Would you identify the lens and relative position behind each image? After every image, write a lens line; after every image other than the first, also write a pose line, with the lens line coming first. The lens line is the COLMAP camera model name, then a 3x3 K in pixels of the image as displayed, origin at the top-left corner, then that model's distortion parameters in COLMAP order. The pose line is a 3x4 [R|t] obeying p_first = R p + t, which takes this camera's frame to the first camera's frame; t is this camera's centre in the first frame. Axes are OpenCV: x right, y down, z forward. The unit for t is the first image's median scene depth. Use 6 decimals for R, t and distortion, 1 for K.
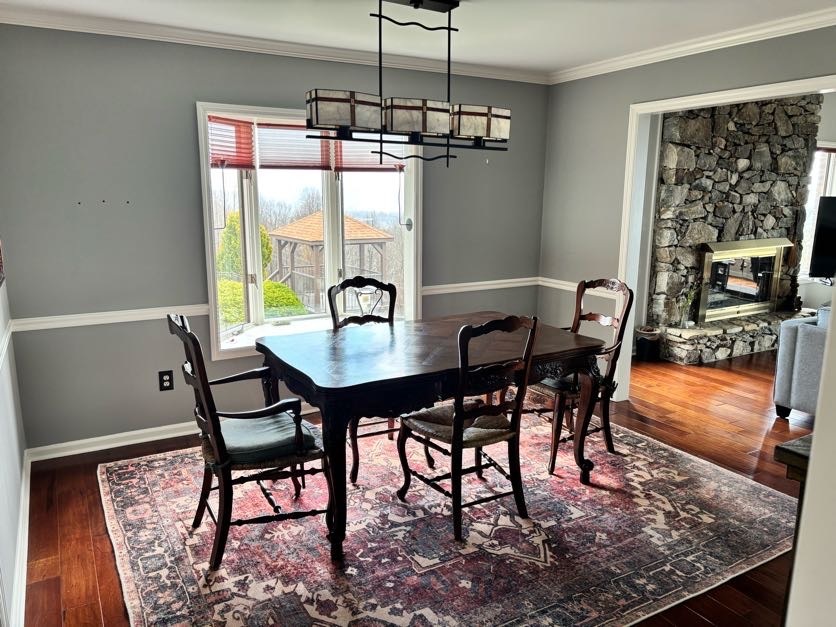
lens RADIAL K [[636.4, 0, 418.0], [0, 636.4, 313.5], [0, 0, 1]] dist [0.078174, -0.089498]
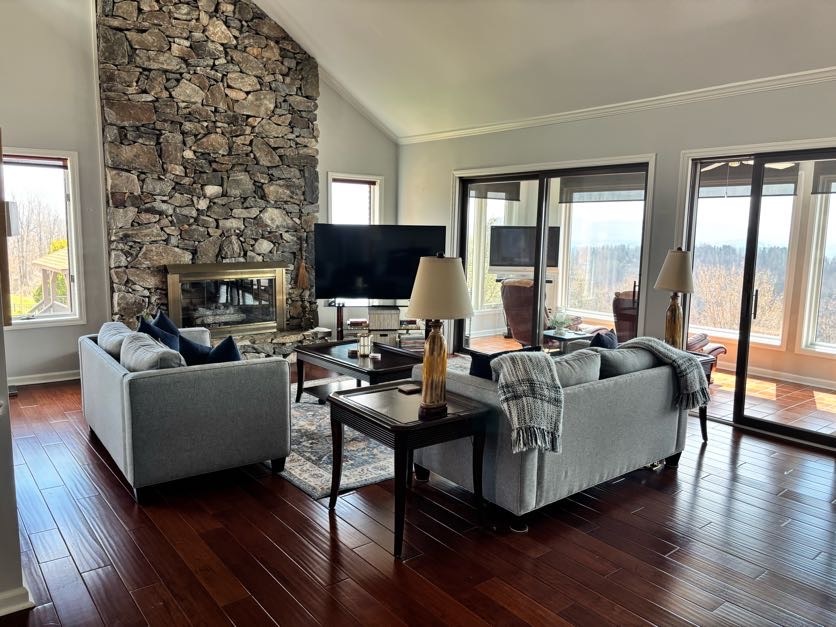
lens RADIAL K [[636.4, 0, 418.0], [0, 636.4, 313.5], [0, 0, 1]] dist [0.078174, -0.089498]
pose [[0.989895, -0.014951, 0.141010, 0.680935], [0.023090, 0.998149, -0.056259, 0.035101], [-0.139907, 0.058947, 0.988408, -0.068208]]
